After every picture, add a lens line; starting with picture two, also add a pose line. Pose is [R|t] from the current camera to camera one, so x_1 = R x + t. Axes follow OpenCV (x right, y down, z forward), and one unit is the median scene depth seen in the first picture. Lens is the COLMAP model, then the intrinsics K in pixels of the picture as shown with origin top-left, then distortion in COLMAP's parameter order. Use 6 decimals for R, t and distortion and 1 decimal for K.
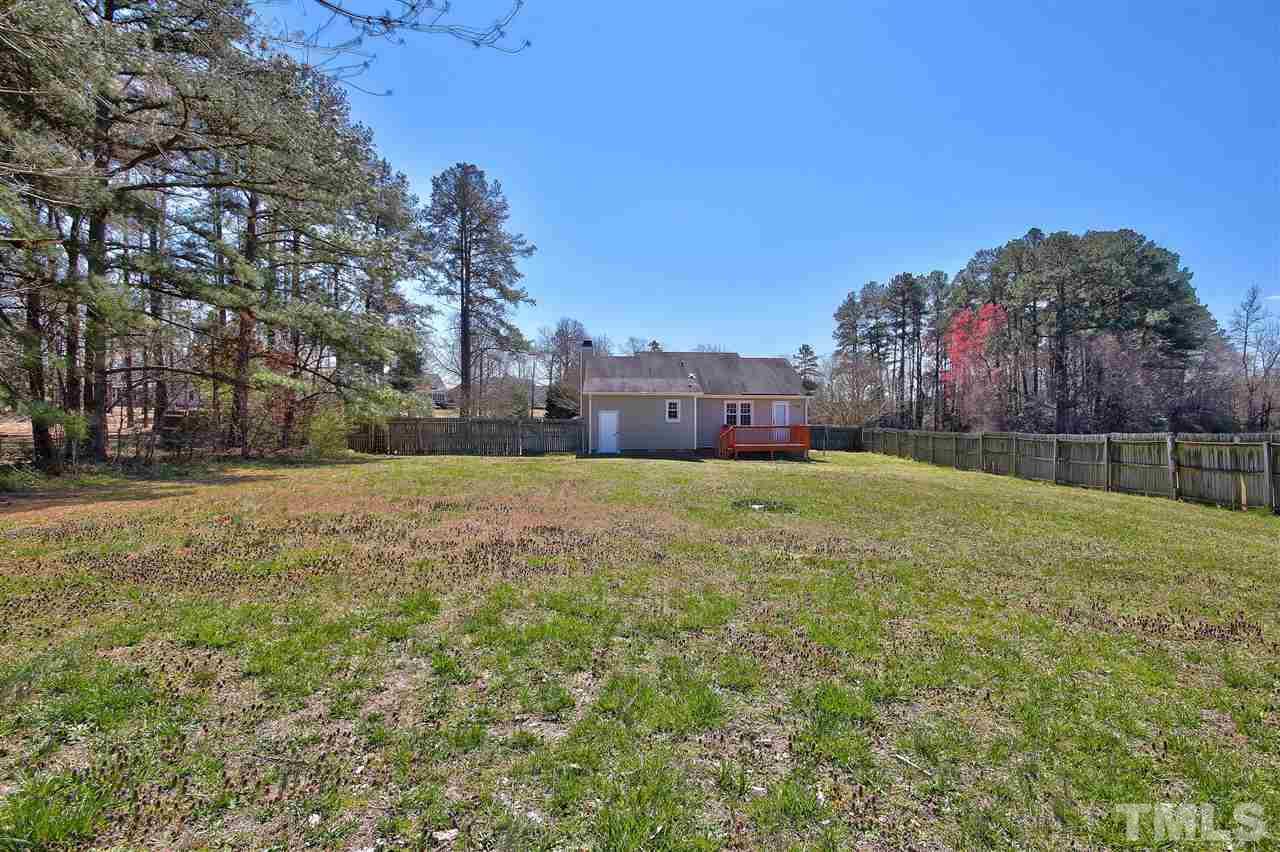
lens RADIAL K [[594.8, 0, 634.9], [0, 594.8, 422.5], [0, 0, 1]] dist [0.001144, -0.000474]
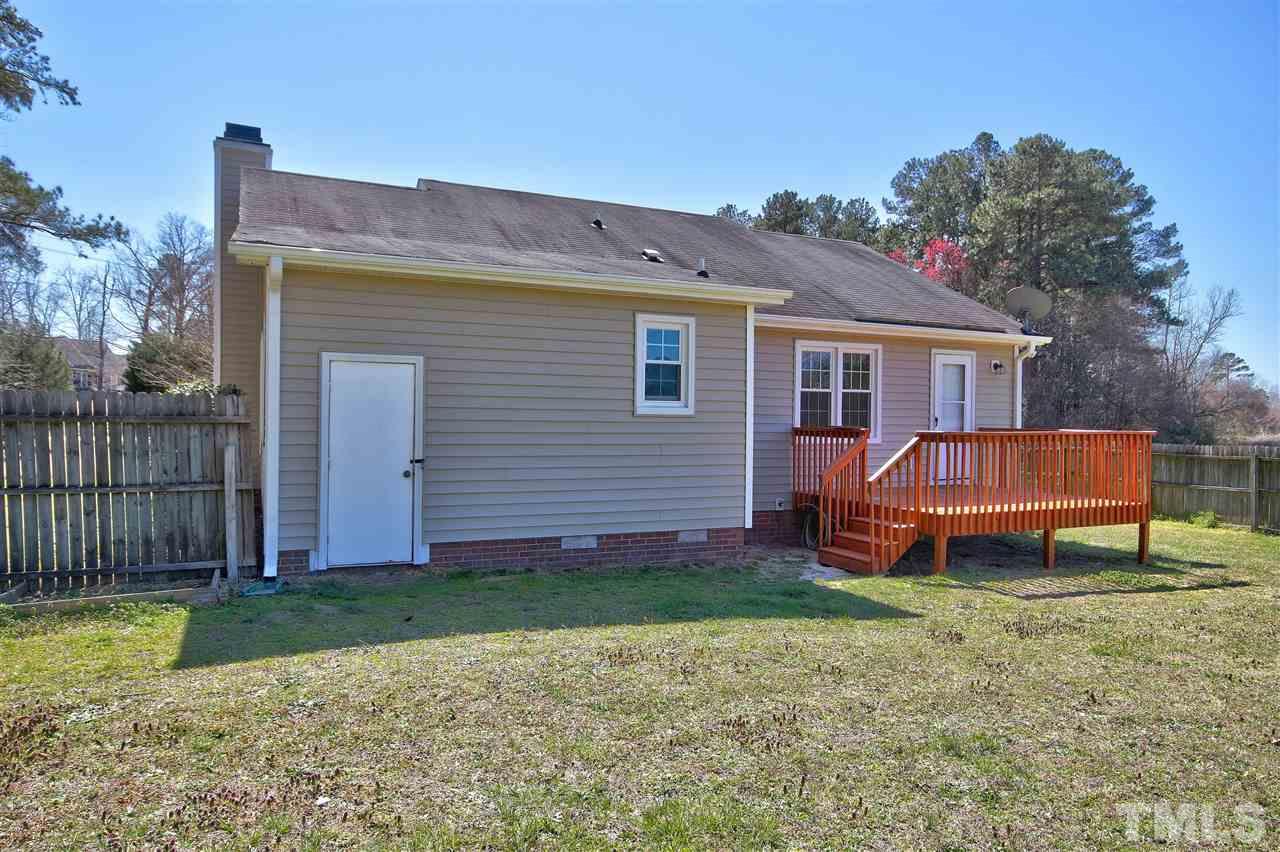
lens RADIAL K [[850.2, 0, 640.0], [0, 850.2, 426.0], [0, 0, 1]] dist [-0.024073, 0.064184]
pose [[0.930884, 0.007105, 0.365245, -0.060770], [-0.007103, 0.999974, -0.001349, 0.004094], [-0.365246, -0.001339, 0.930910, 0.657468]]
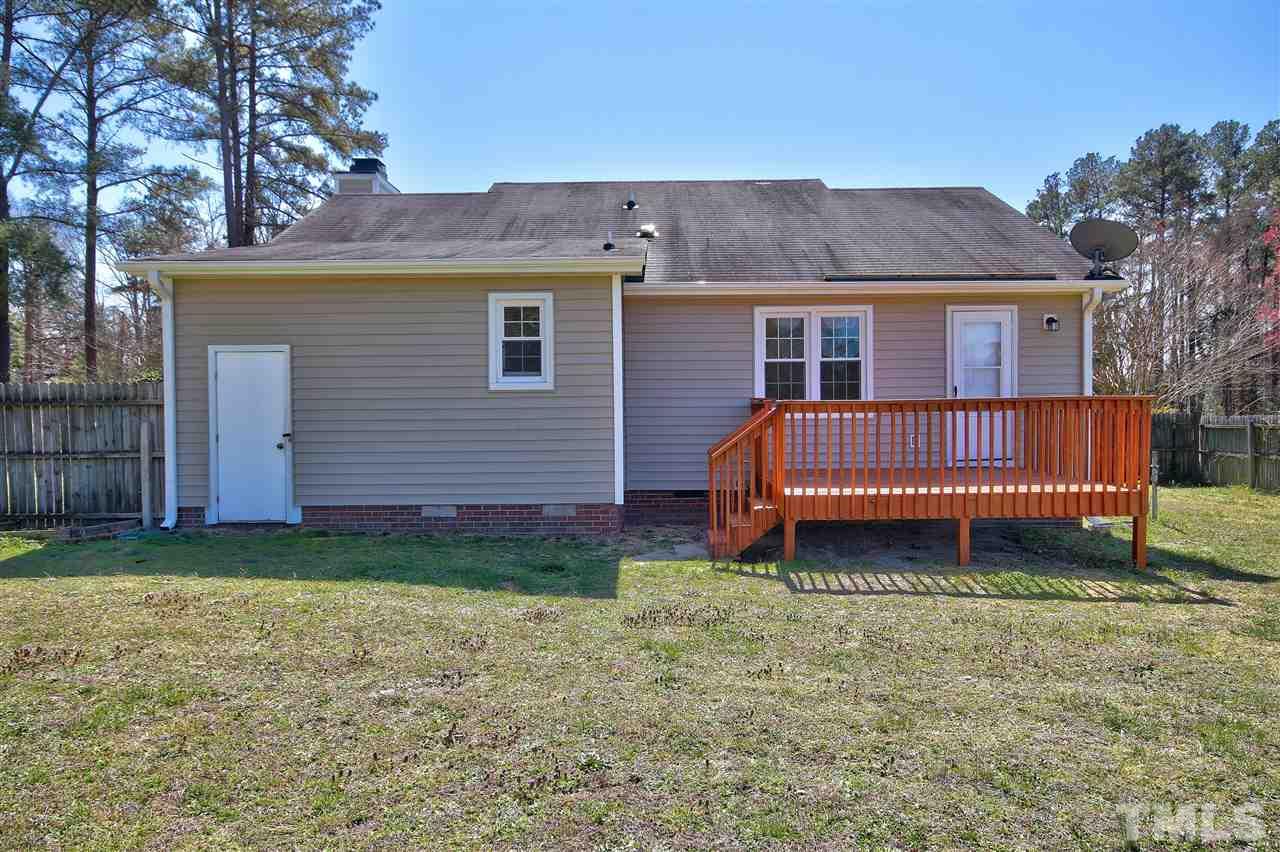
lens RADIAL K [[850.2, 0, 640.0], [0, 850.2, 426.0], [0, 0, 1]] dist [-0.024073, 0.064184]
pose [[0.997377, -0.007427, -0.071999, 0.126294], [0.008295, 0.999897, 0.011755, 0.009535], [0.071904, -0.012321, 0.997335, 0.630300]]
